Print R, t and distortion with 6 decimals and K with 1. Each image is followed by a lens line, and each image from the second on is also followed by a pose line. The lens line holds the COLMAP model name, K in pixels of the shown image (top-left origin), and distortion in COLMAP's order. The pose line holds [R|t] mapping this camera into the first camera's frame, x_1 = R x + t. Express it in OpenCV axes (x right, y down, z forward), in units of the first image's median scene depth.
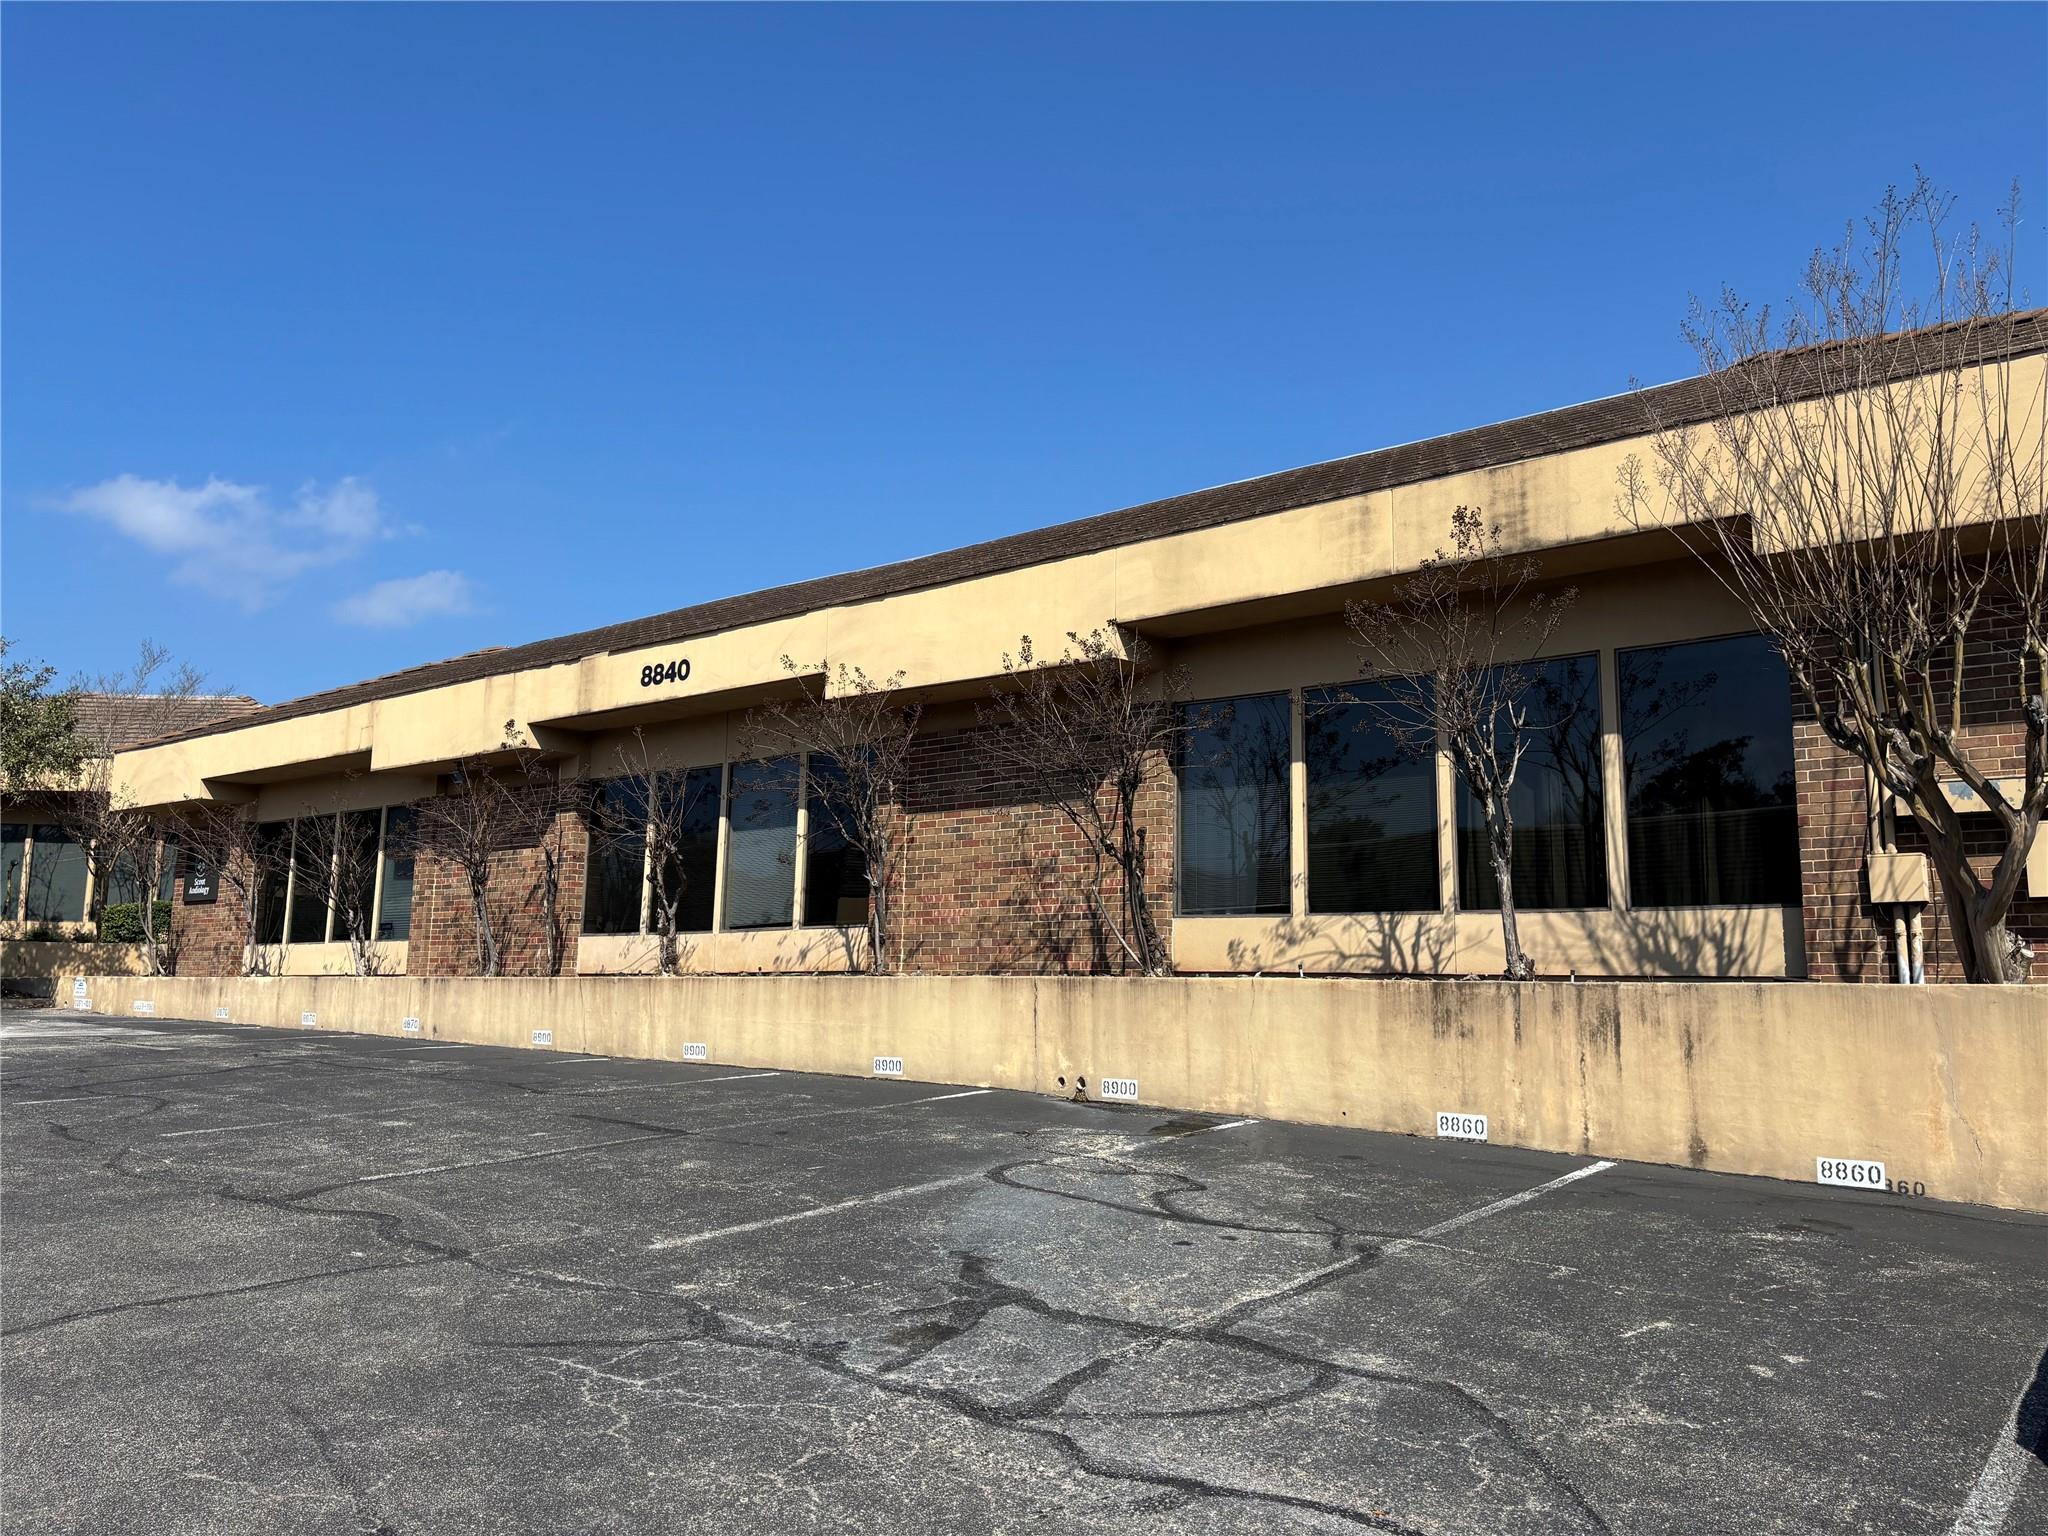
lens RADIAL K [[1534.3, 0, 1034.0], [0, 1534.3, 787.2], [0, 0, 1]] dist [0.064115, -0.075629]
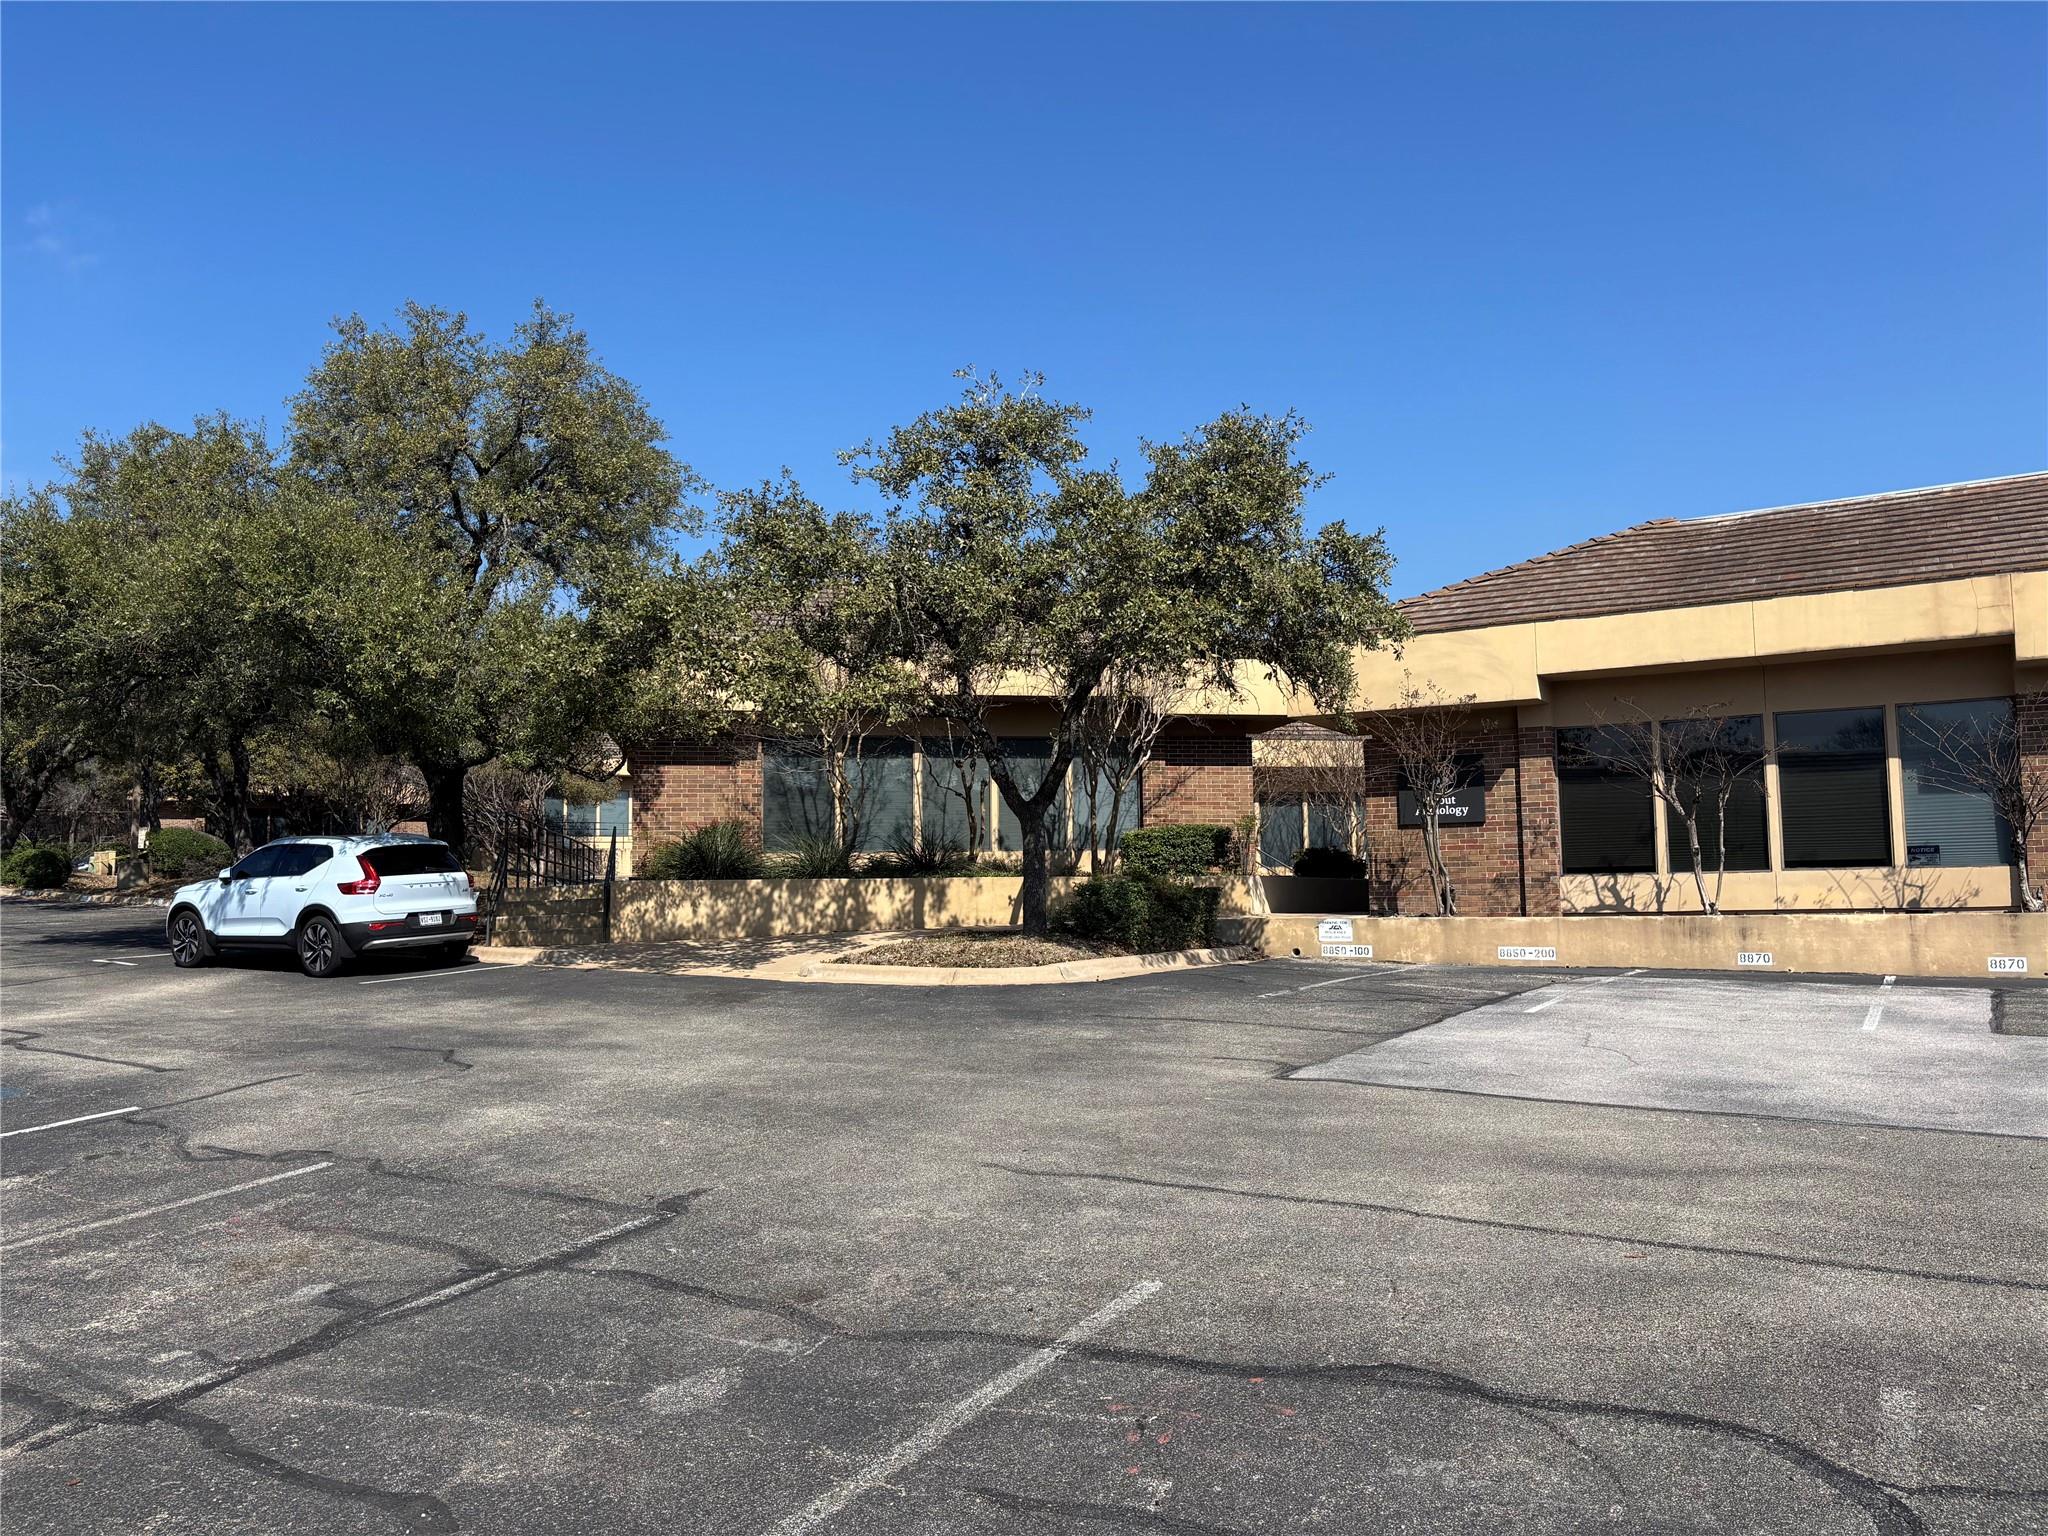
lens RADIAL K [[1534.0, 0, 1024.0], [0, 1534.0, 768.0], [0, 0, 1]] dist [0.013940, -0.024783]
pose [[0.989226, -0.014212, 0.145704, -1.734307], [0.007584, 0.998915, 0.045943, 0.008335], [-0.146199, -0.044343, 0.988261, 0.443493]]
